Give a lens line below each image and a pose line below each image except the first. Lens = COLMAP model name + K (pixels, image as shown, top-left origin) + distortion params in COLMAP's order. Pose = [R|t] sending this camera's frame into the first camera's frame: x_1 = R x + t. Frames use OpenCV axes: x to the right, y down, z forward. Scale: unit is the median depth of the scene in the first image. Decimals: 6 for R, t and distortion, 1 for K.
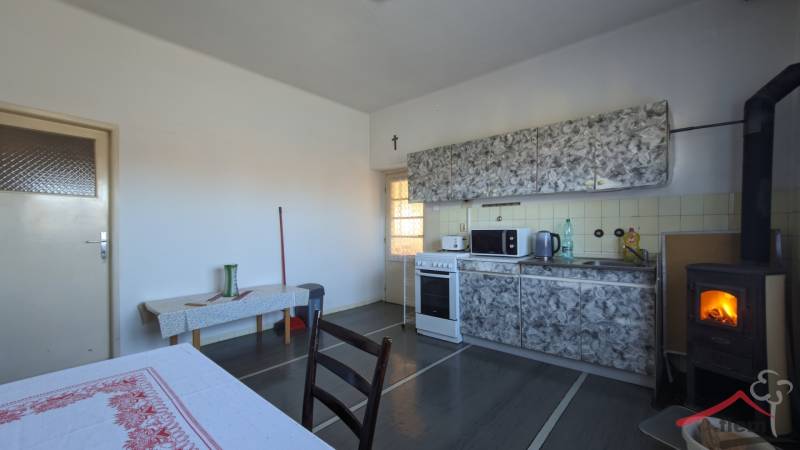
lens RADIAL K [[319.6, 0, 402.9], [0, 319.6, 229.5], [0, 0, 1]] dist [0.014754, -0.000154]
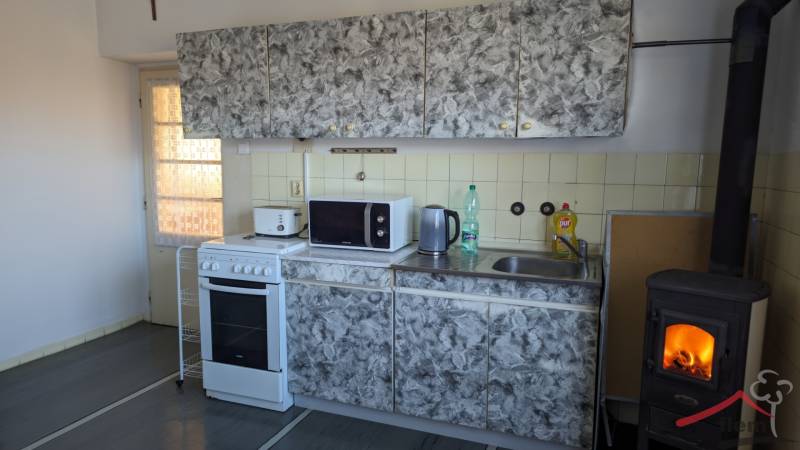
lens RADIAL K [[519.0, 0, 399.7], [0, 519.0, 227.6], [0, 0, 1]] dist [0.064578, -0.025061]
pose [[0.938690, -0.031289, 0.343341, 0.070592], [-0.010692, 0.992752, 0.119700, -0.068132], [-0.344597, -0.116032, 0.931552, 0.170322]]
